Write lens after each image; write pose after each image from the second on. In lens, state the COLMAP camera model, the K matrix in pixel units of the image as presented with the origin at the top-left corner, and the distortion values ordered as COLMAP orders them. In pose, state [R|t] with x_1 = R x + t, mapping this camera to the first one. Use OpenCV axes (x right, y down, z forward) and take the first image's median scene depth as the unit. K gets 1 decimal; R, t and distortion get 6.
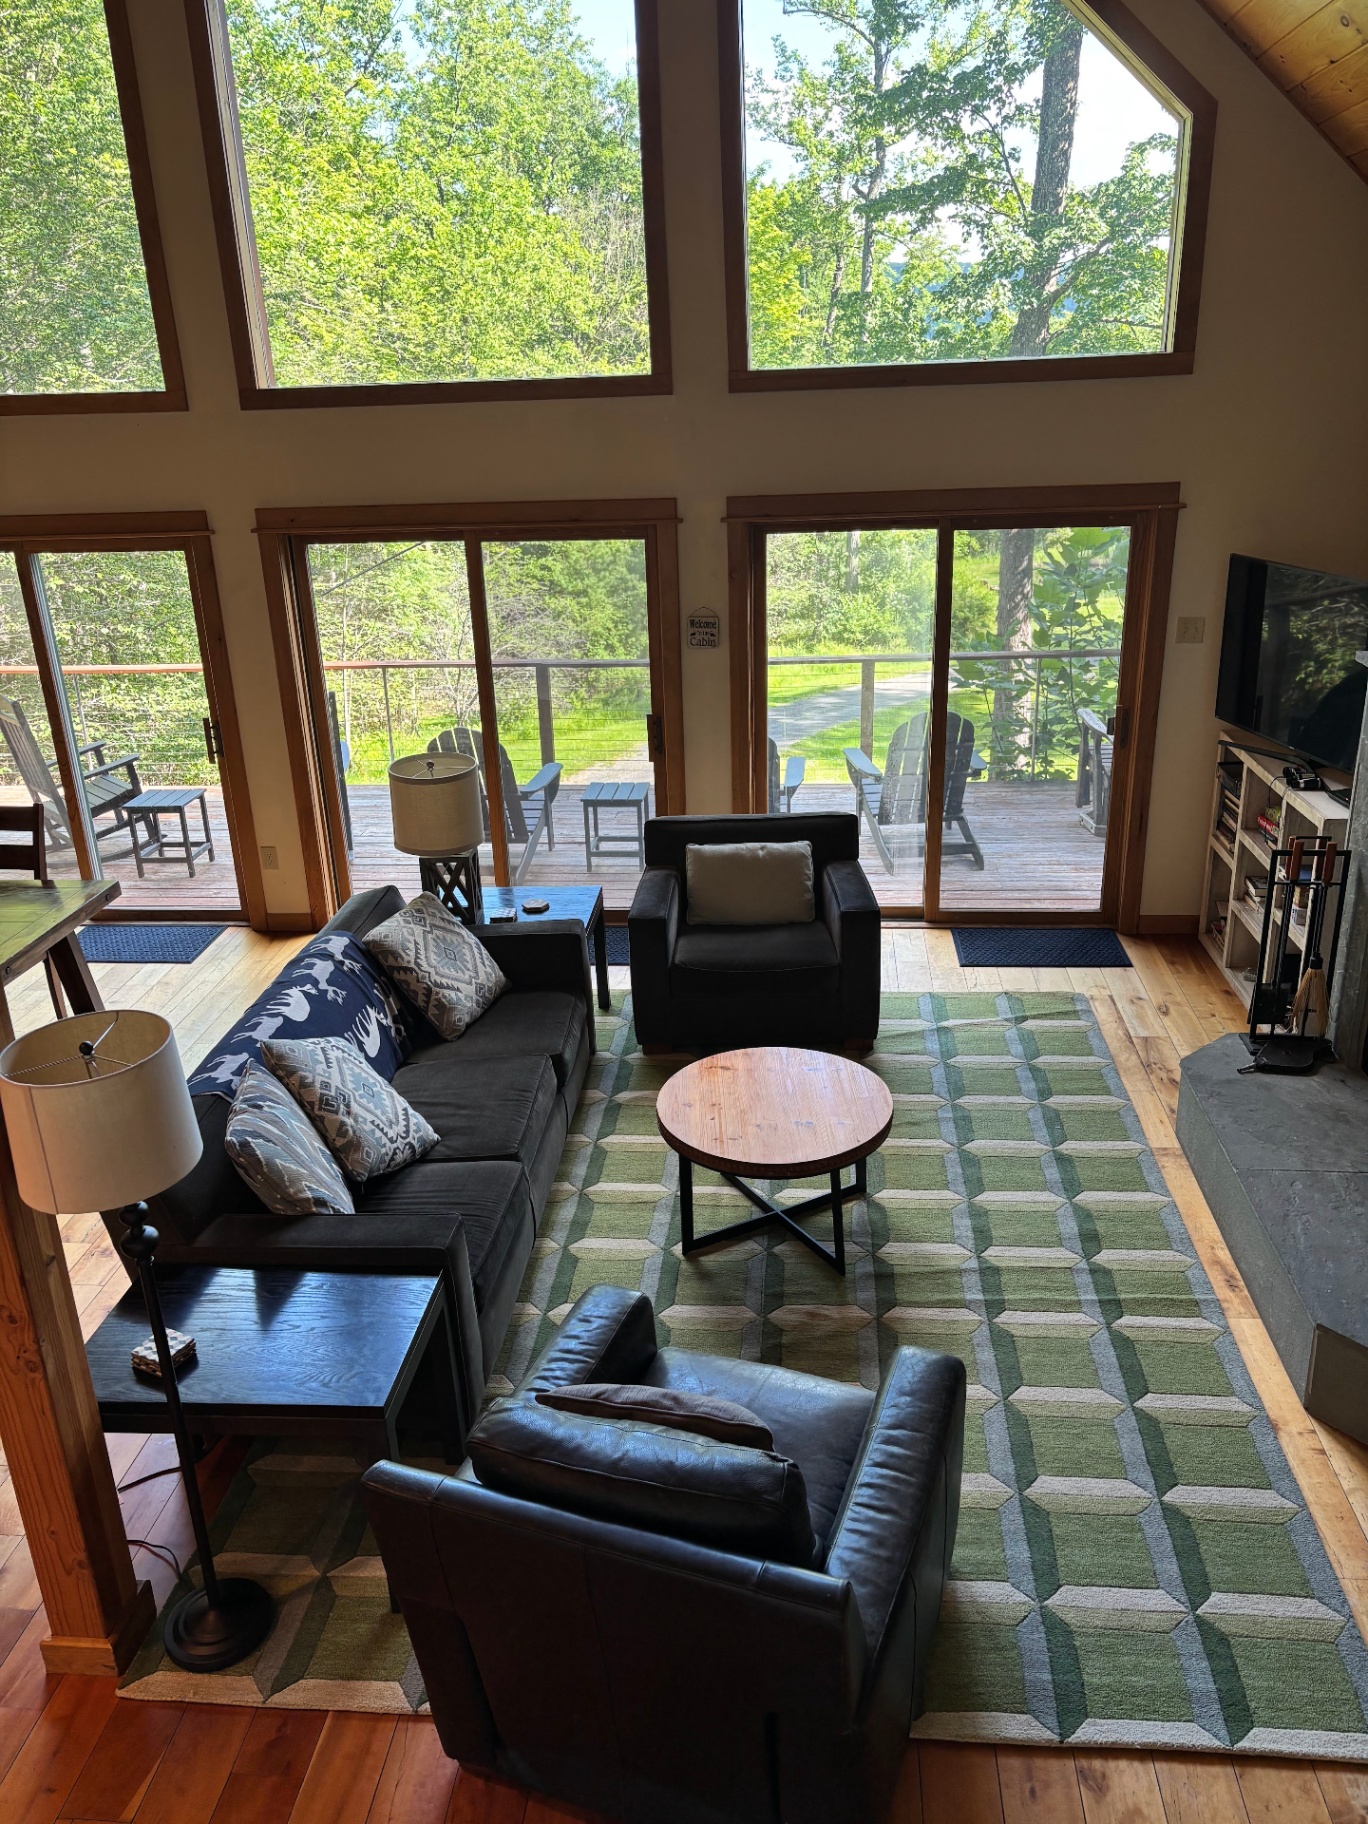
lens RADIAL K [[1379.9, 0, 681.4], [0, 1379.9, 904.9], [0, 0, 1]] dist [0.020587, -0.005534]
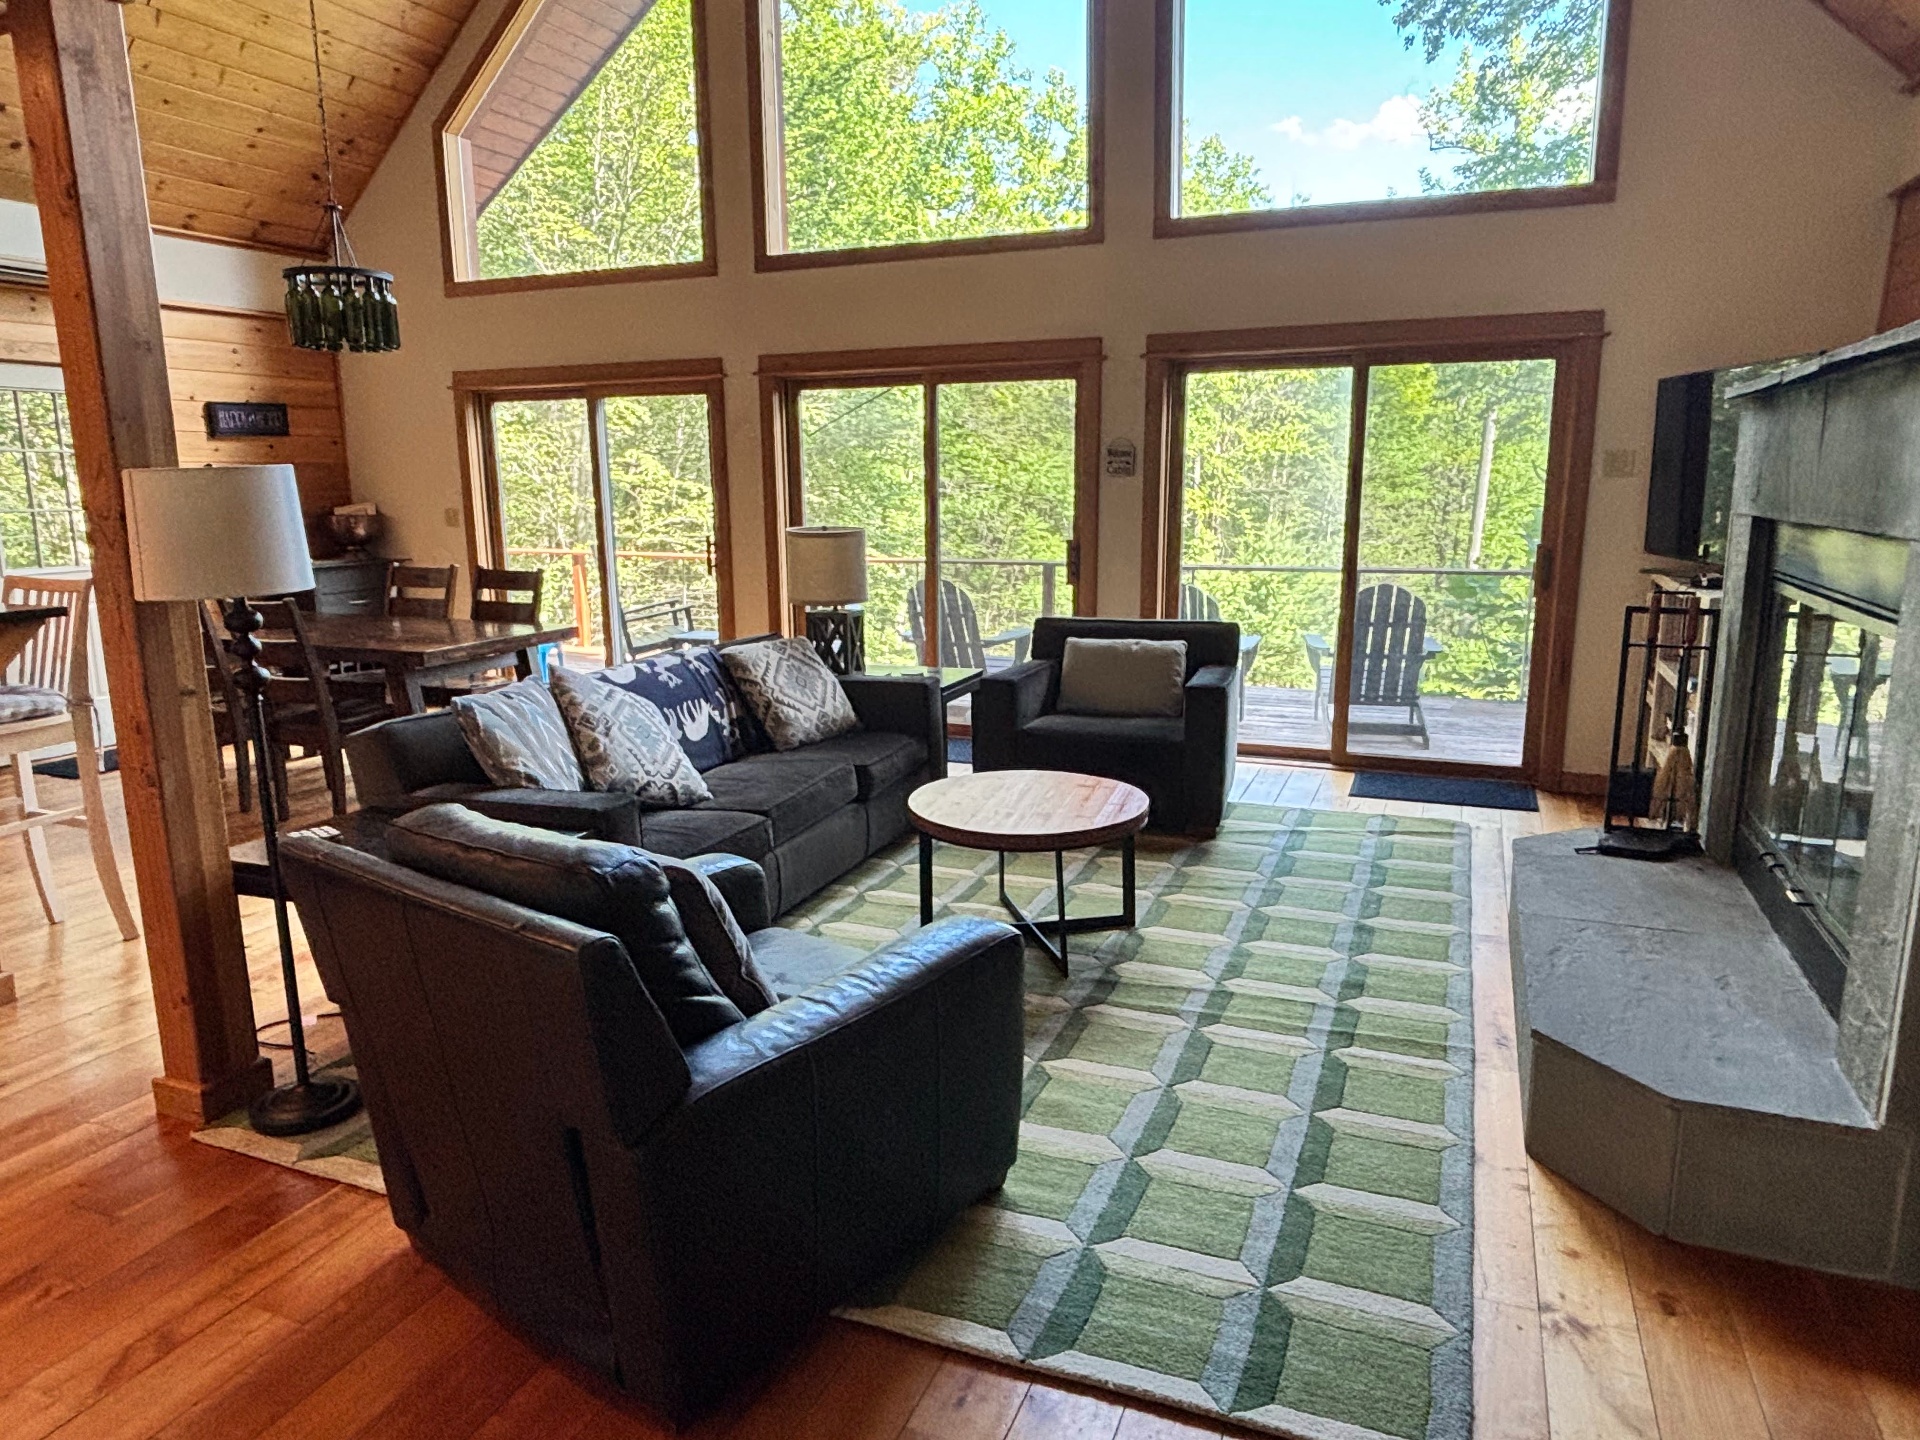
lens RADIAL K [[1216.9, 0, 950.7], [0, 1216.9, 705.4], [0, 0, 1]] dist [0.001118, -0.000921]
pose [[0.954844, 0.079674, -0.286226, 0.215049], [-0.126380, 0.980790, -0.148590, 0.177475], [0.268889, 0.178054, 0.946570, 0.128313]]
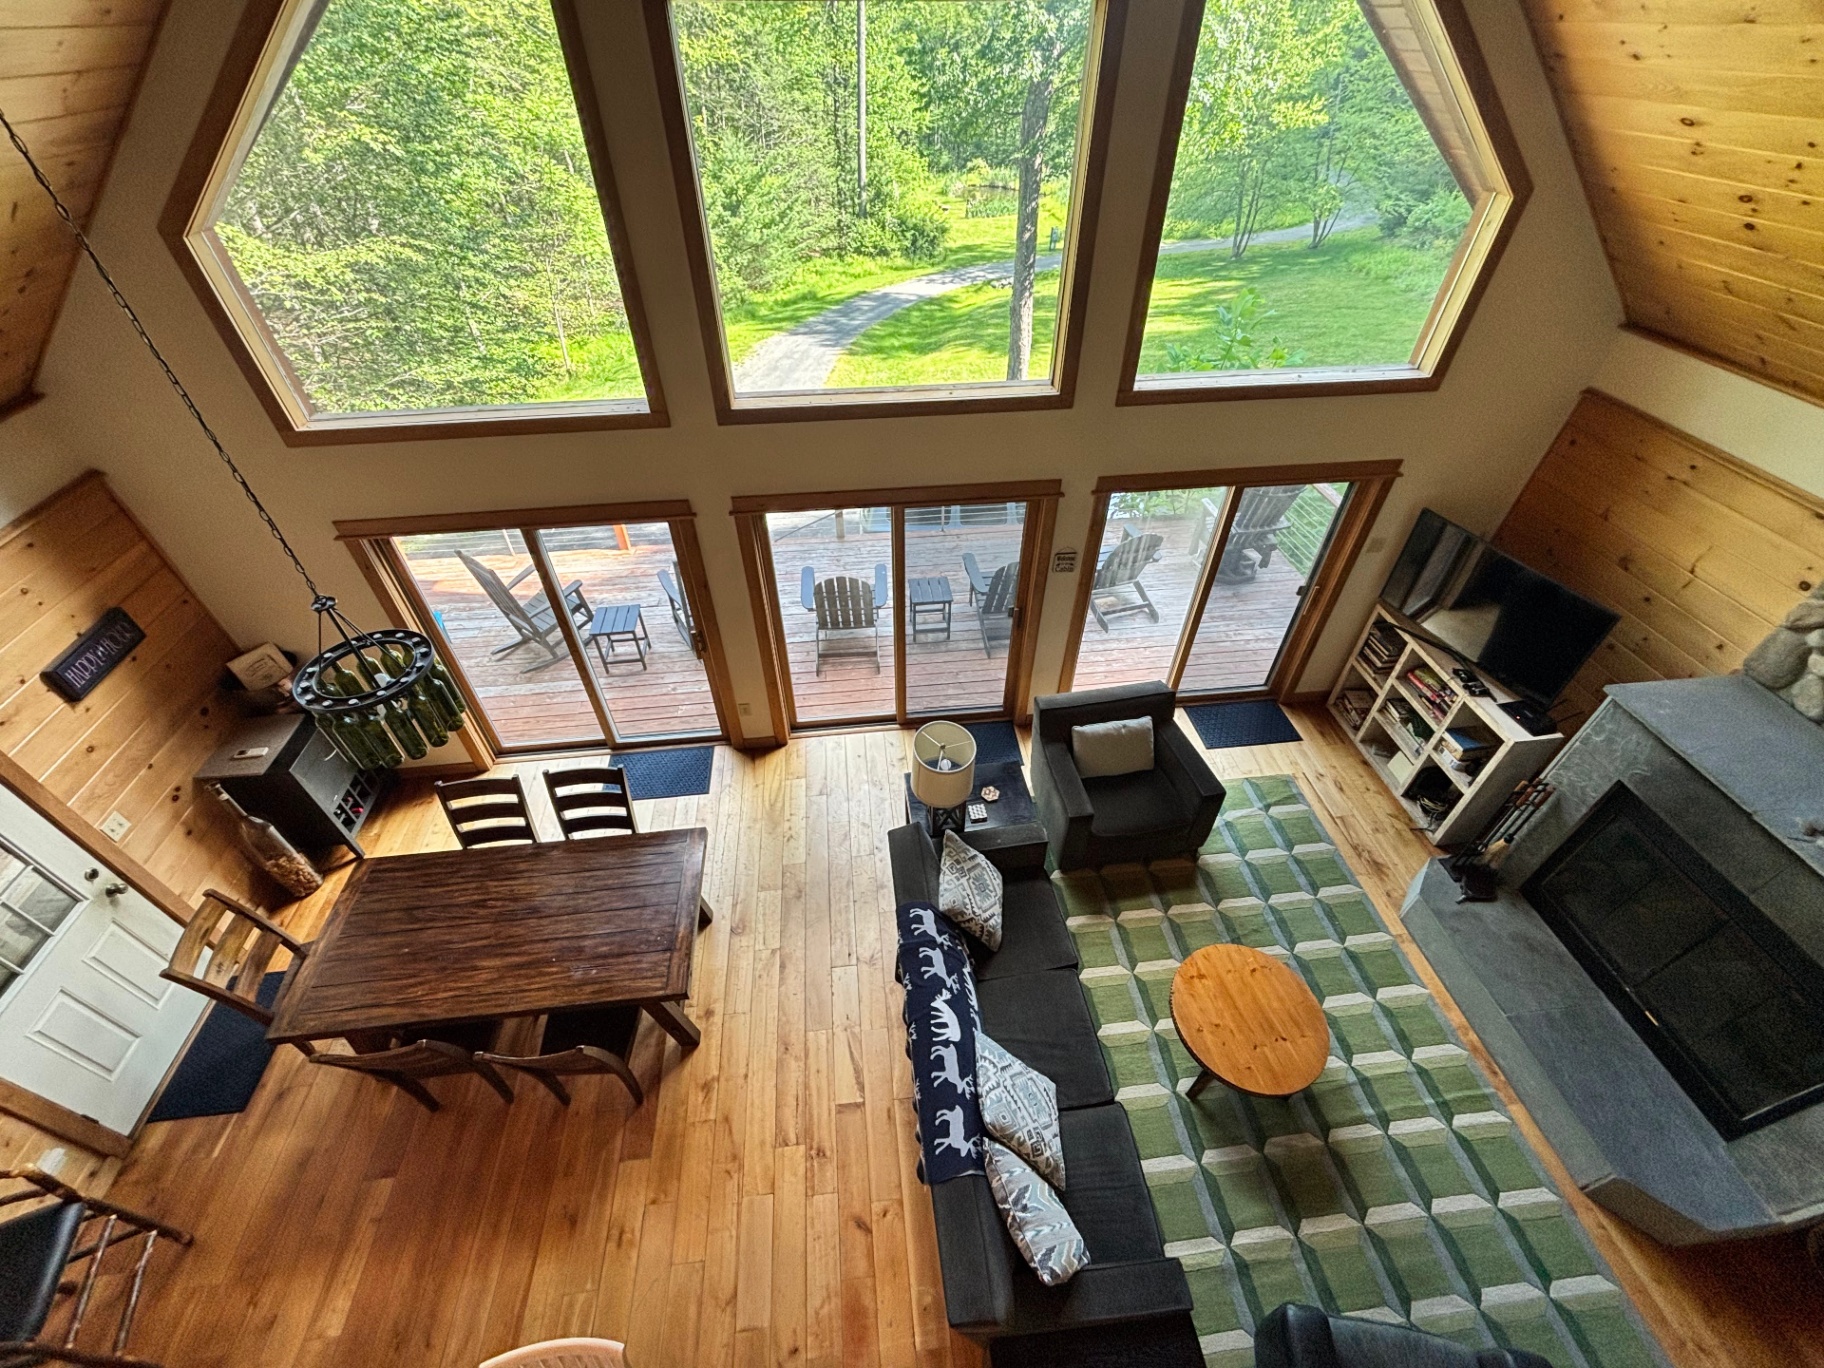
lens RADIAL K [[736.4, 0, 913.8], [0, 736.4, 676.0], [0, 0, 1]] dist [-0.004320, 0.000328]
pose [[0.977978, -0.114234, 0.174670, -0.343313], [0.044444, 0.931704, 0.360489, -0.449952], [-0.203921, -0.344788, 0.916263, 0.368452]]
